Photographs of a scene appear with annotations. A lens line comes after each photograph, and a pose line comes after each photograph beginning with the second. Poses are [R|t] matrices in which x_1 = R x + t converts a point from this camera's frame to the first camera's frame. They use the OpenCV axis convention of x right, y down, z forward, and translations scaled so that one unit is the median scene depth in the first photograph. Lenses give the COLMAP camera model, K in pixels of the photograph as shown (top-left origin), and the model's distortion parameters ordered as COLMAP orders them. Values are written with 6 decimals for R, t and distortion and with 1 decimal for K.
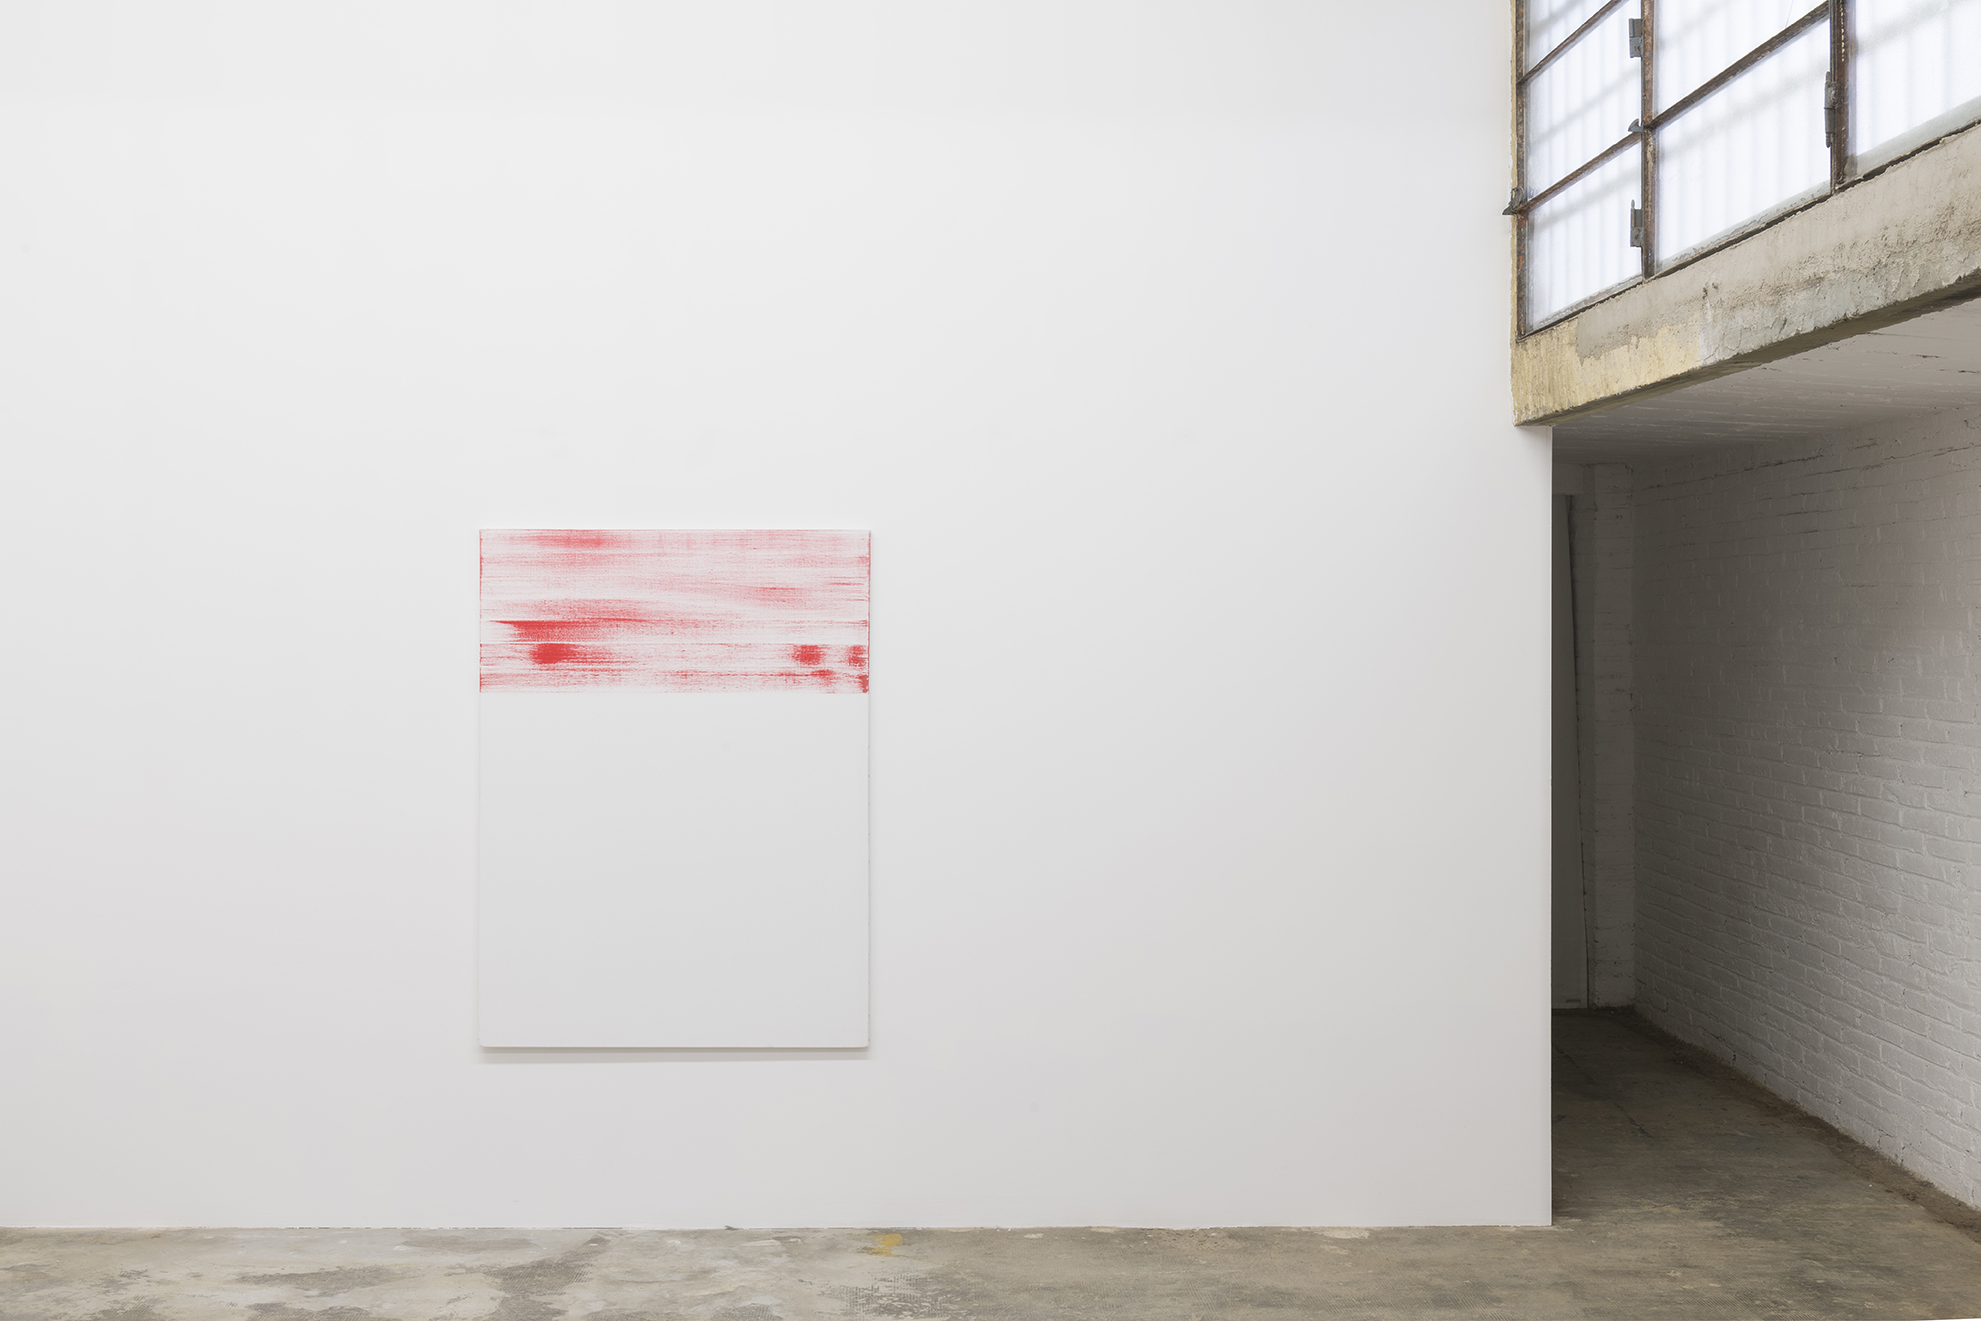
lens RADIAL K [[2235.8, 0, 987.8], [0, 2235.8, 656.1], [0, 0, 1]] dist [-0.020403, 0.000000]
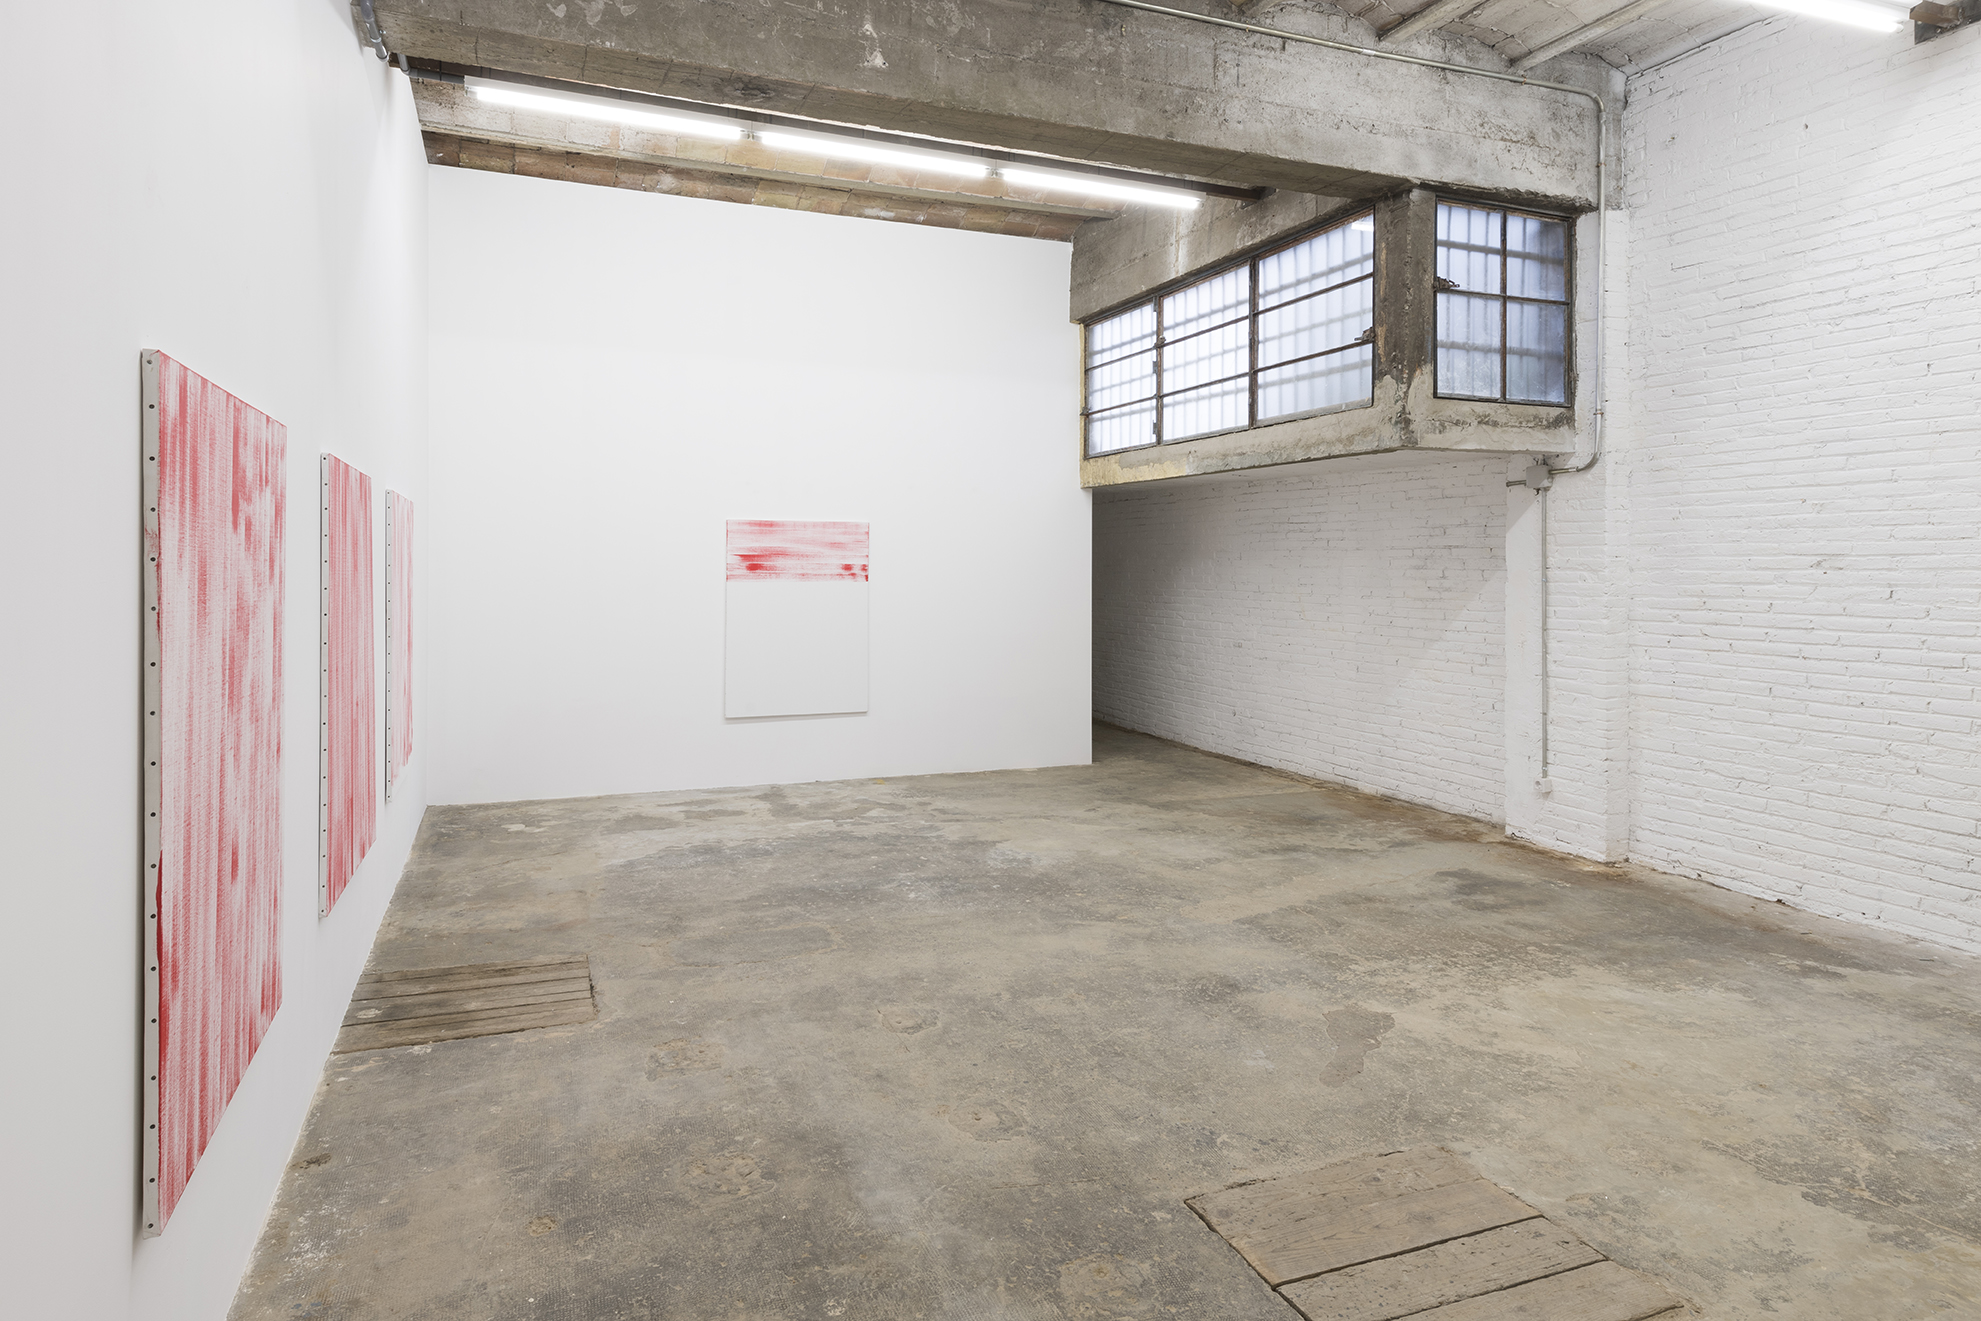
lens RADIAL K [[1106.1, 0, 912.6], [0, 1106.1, 583.8], [0, 0, 1]] dist [-0.001614, -0.002765]
pose [[0.952640, -0.005127, 0.304057, -0.414520], [0.004430, 0.999986, 0.002981, 0.015578], [-0.304068, -0.001493, 0.952649, -0.304943]]
